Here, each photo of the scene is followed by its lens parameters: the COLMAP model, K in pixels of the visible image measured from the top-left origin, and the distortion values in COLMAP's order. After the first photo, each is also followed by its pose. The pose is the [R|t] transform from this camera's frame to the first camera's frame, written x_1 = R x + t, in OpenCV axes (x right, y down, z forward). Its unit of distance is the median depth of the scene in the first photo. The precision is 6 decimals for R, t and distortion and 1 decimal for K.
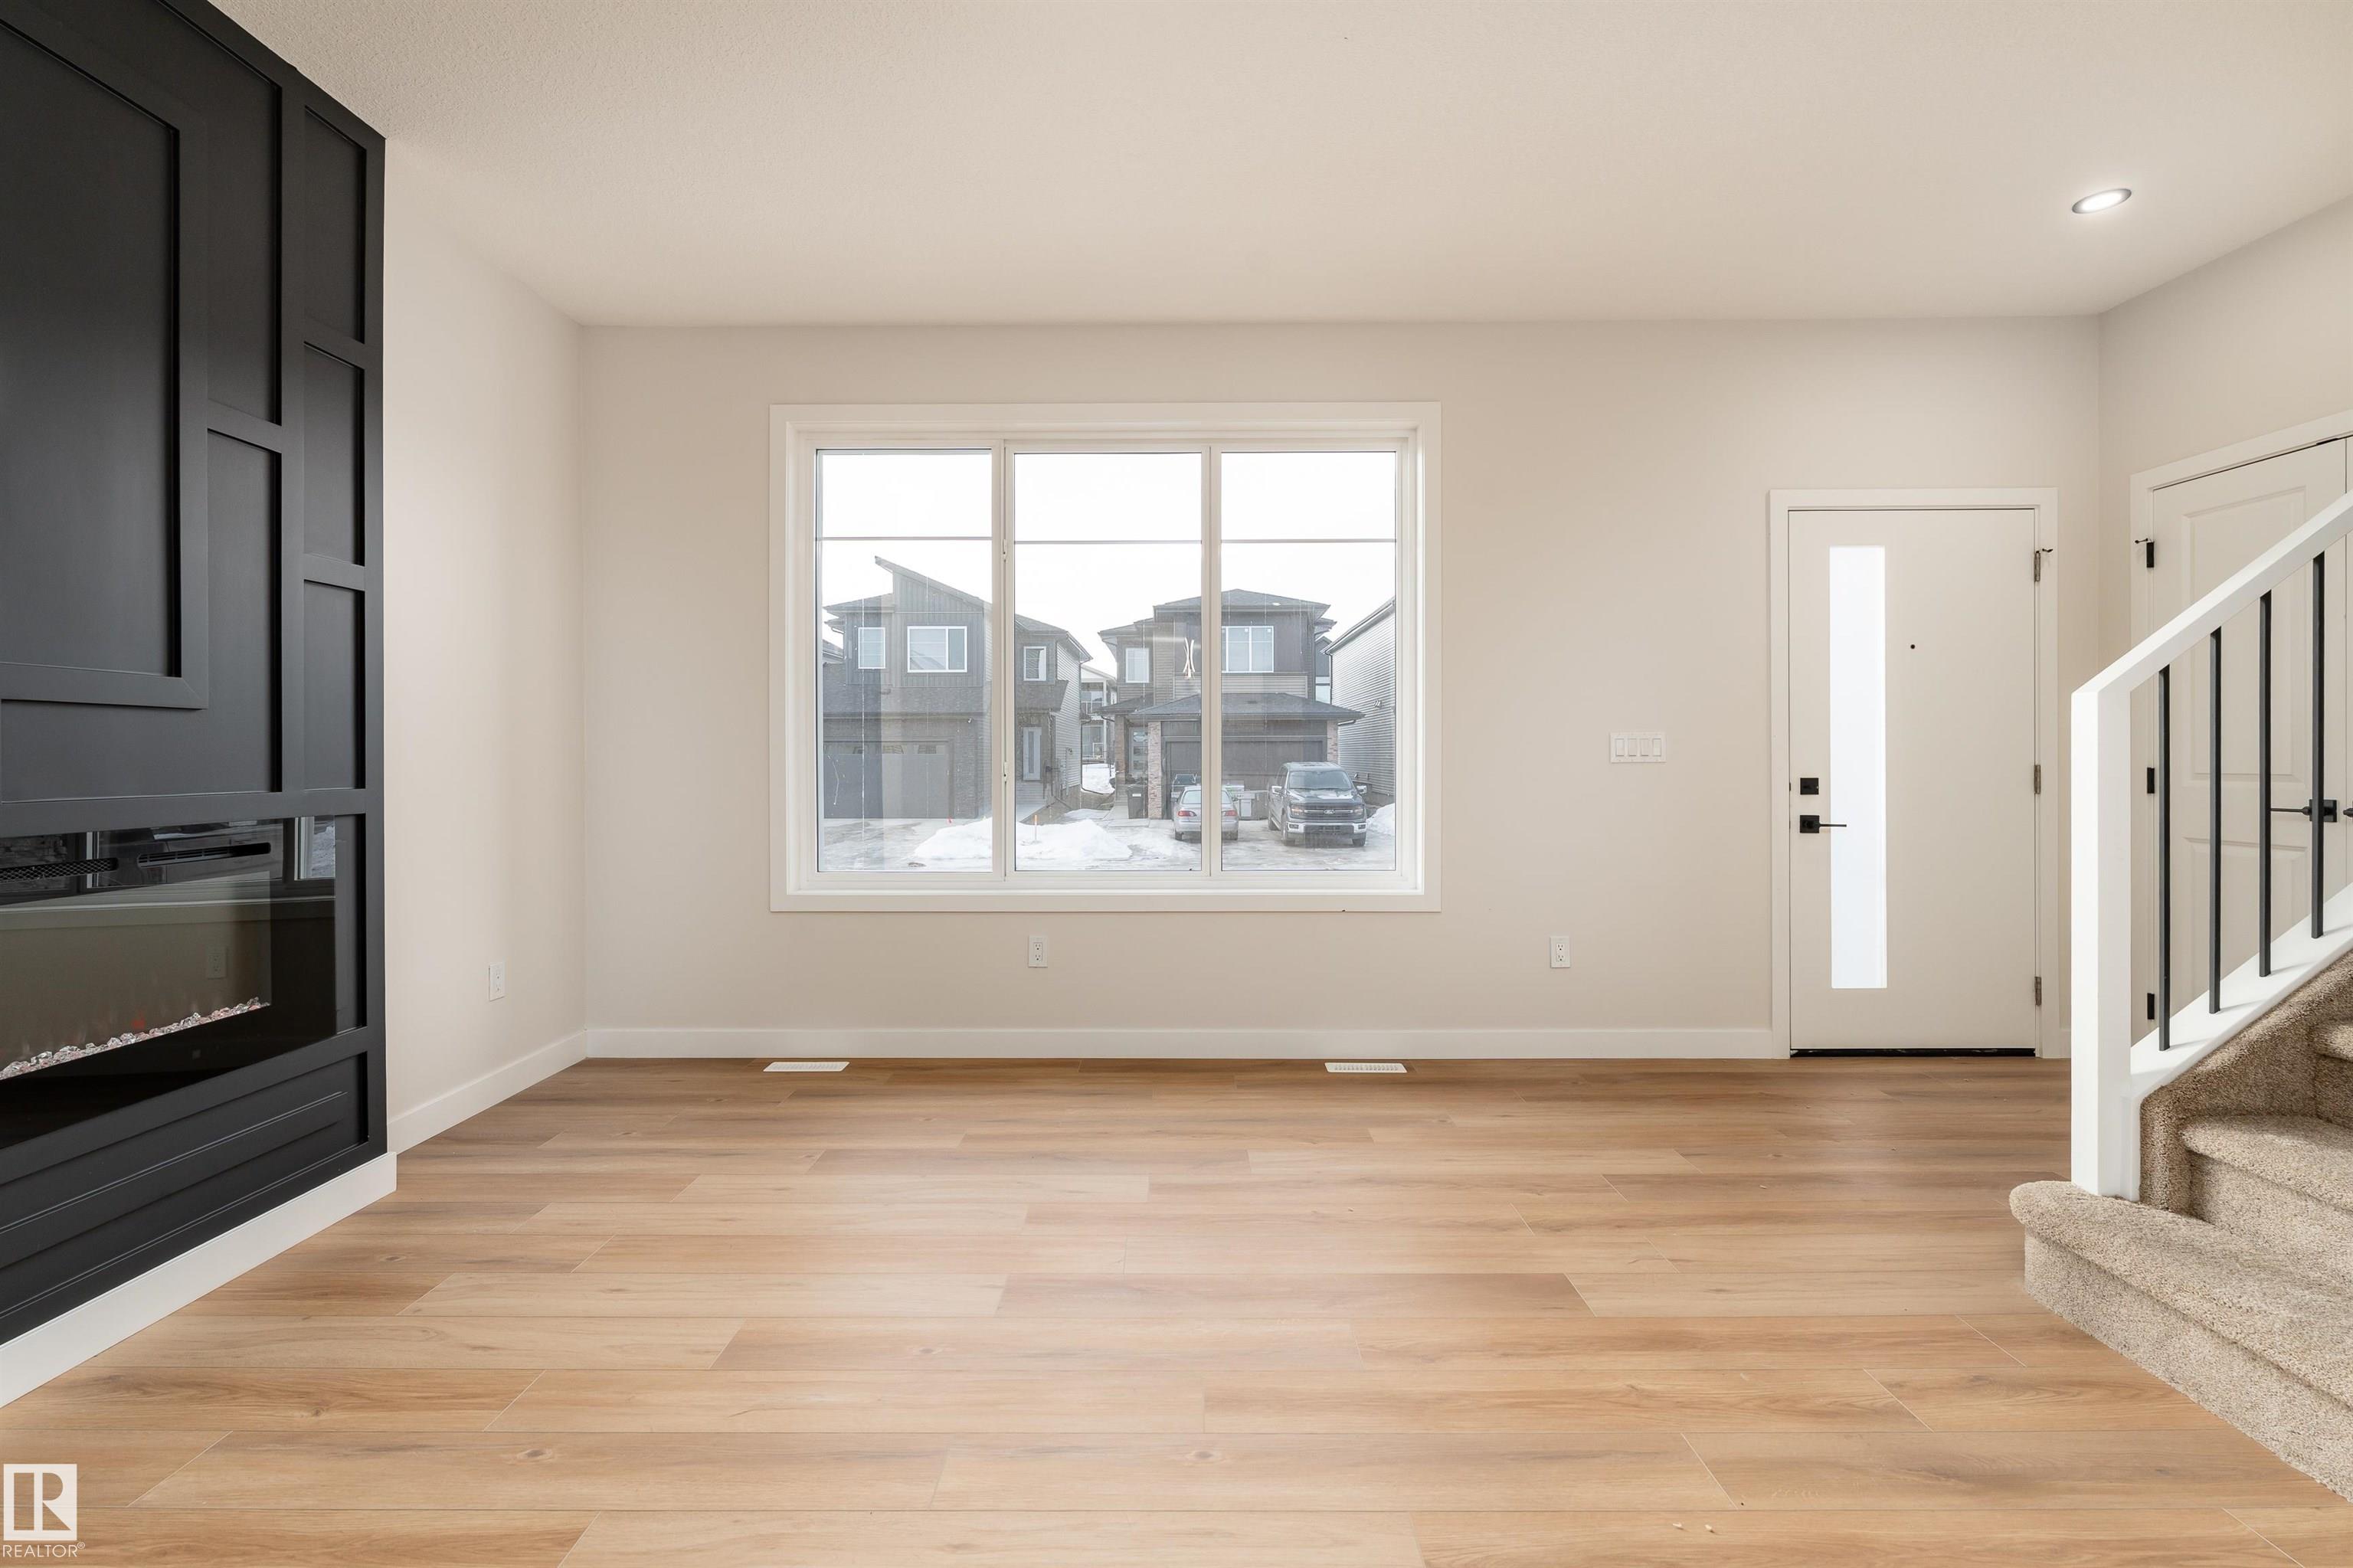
lens RADIAL K [[1053.9, 0, 1170.8], [0, 1053.9, 760.3], [0, 0, 1]] dist [0.001669, -0.000352]
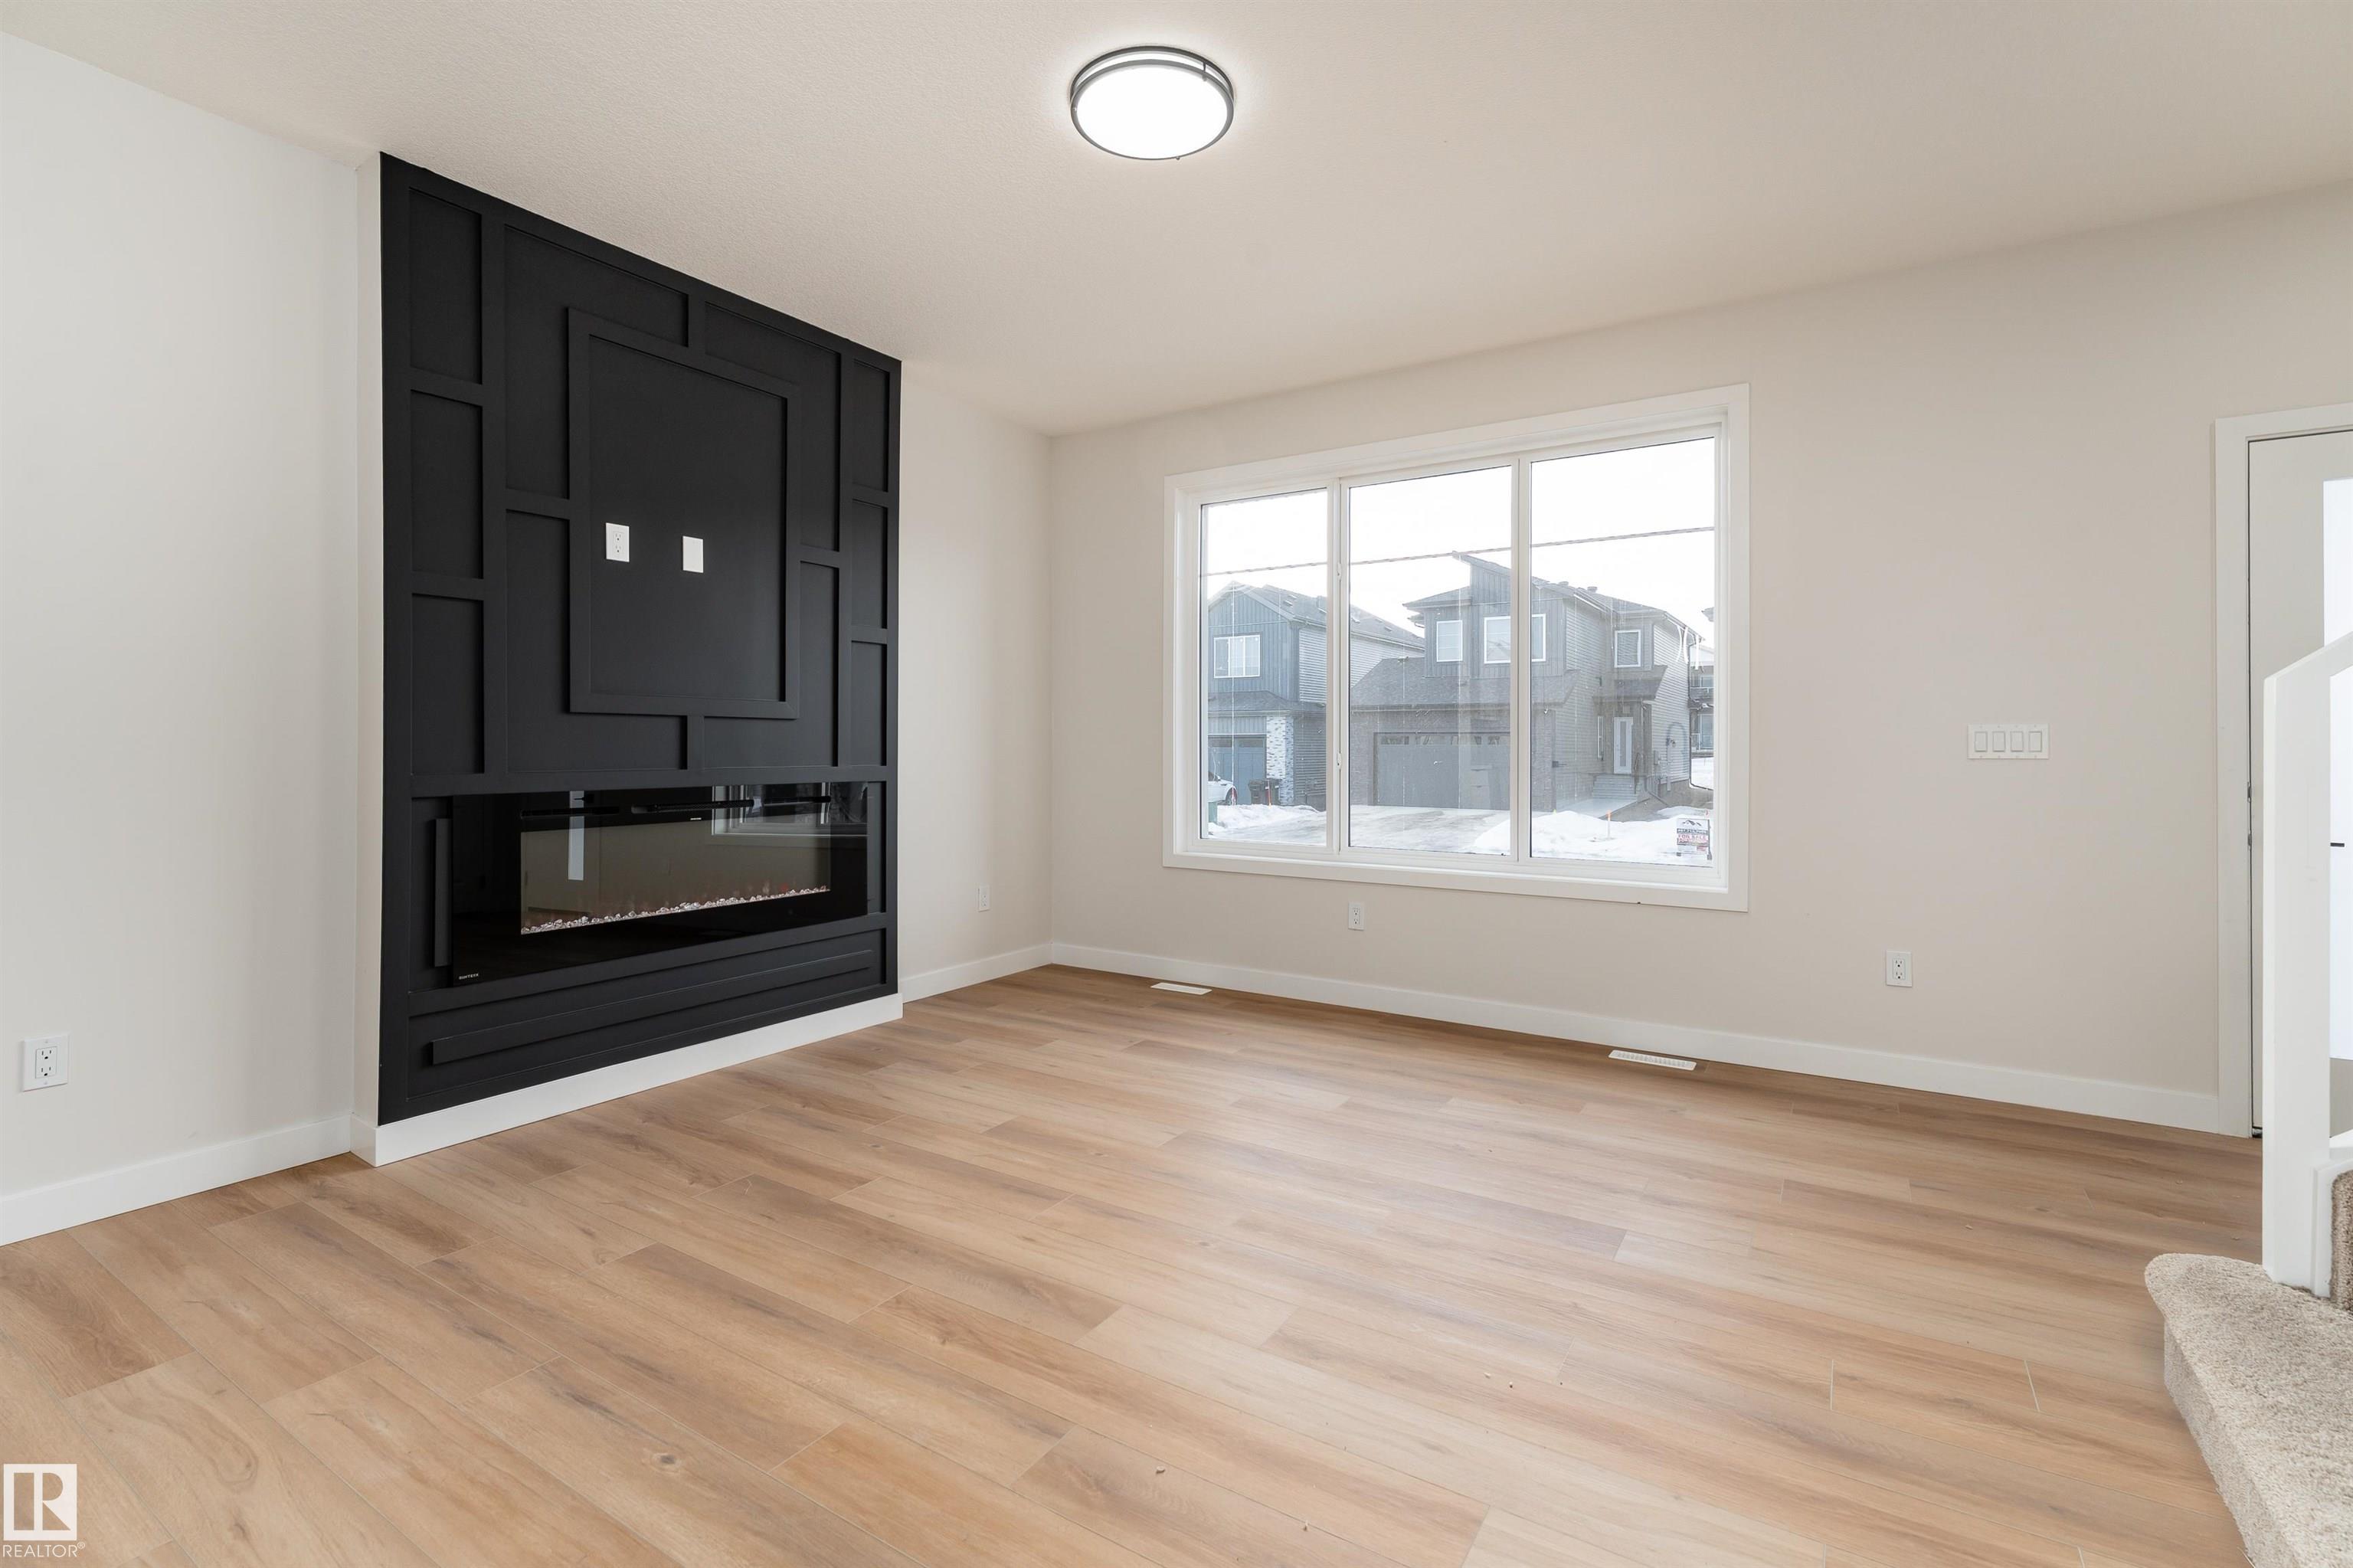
lens RADIAL K [[1059.2, 0, 1169.8], [0, 1059.2, 747.0], [0, 0, 1]] dist [0.001892, 0.000063]
pose [[0.844821, 0.004709, -0.535029, 0.472857], [-0.006755, 0.999975, -0.001866, -0.001927], [0.535007, 0.005191, 0.844832, -0.142698]]
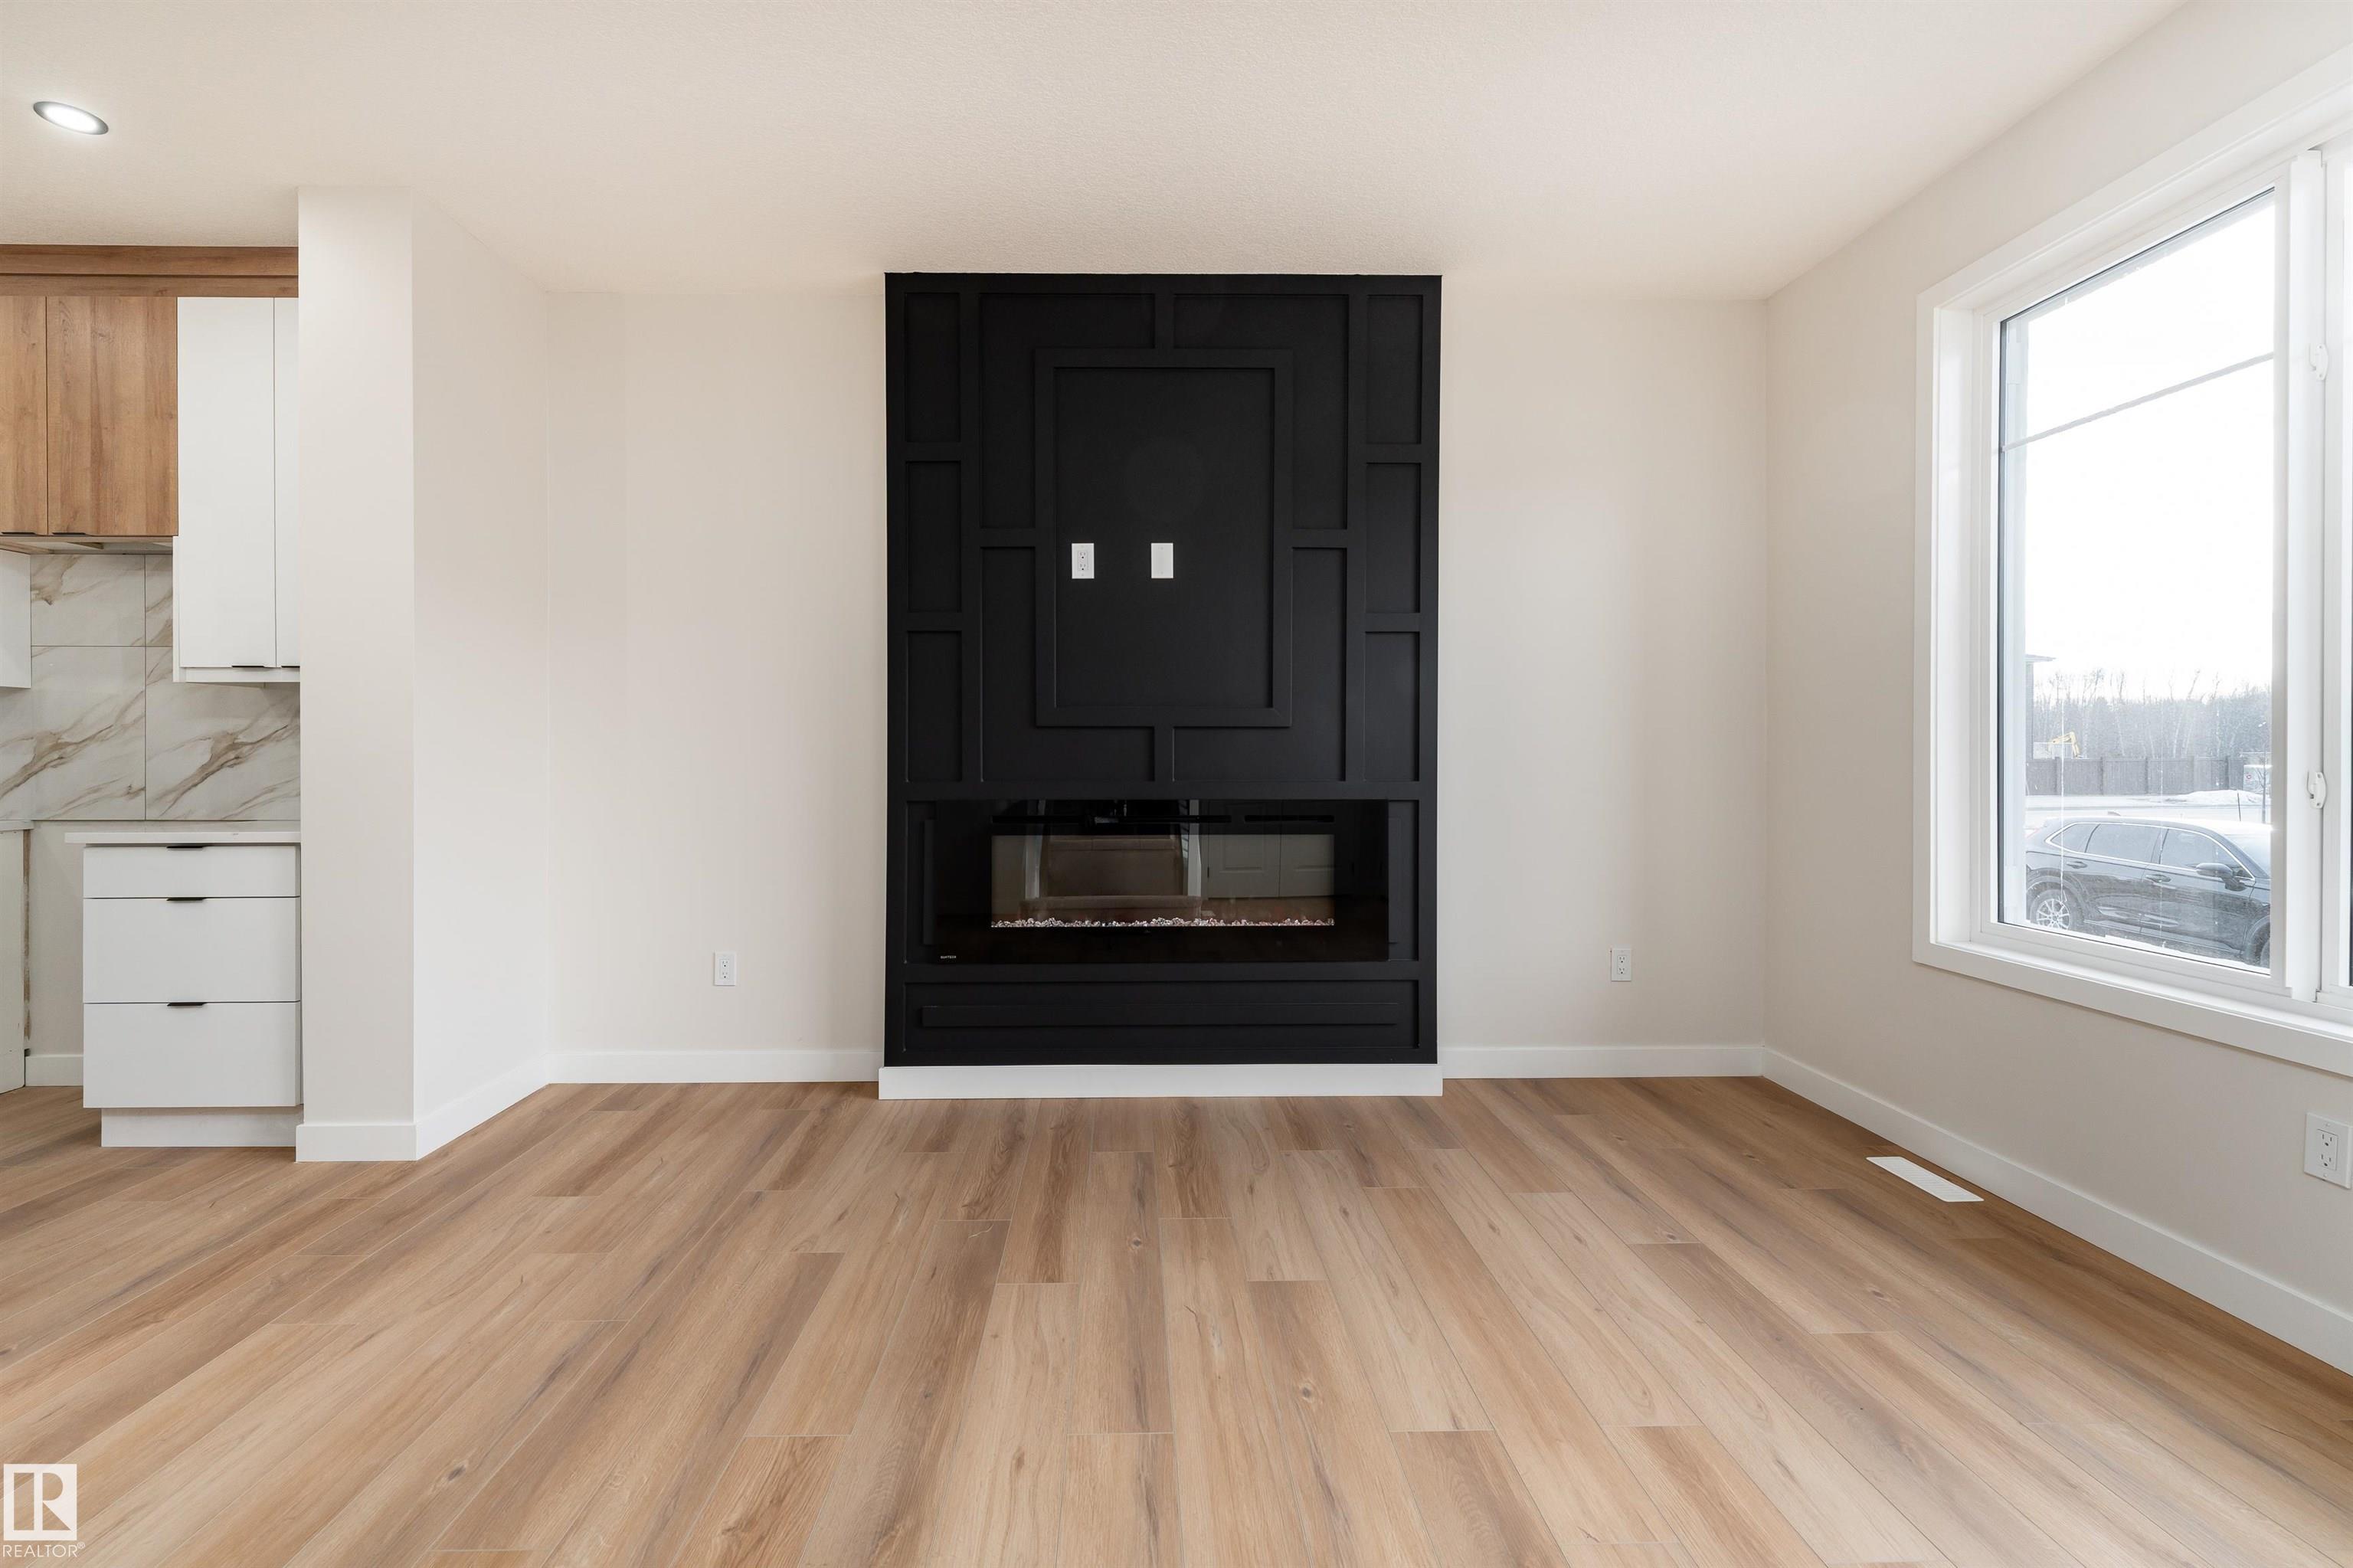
lens RADIAL K [[1018.6, 0, 1142.5], [0, 1018.6, 762.2], [0, 0, 1]] dist [-0.000536, -0.000166]
pose [[0.024689, 0.009382, -0.999651, 0.497061], [-0.003899, 0.999949, 0.009288, -0.007663], [0.999688, 0.003668, 0.024725, 0.617034]]
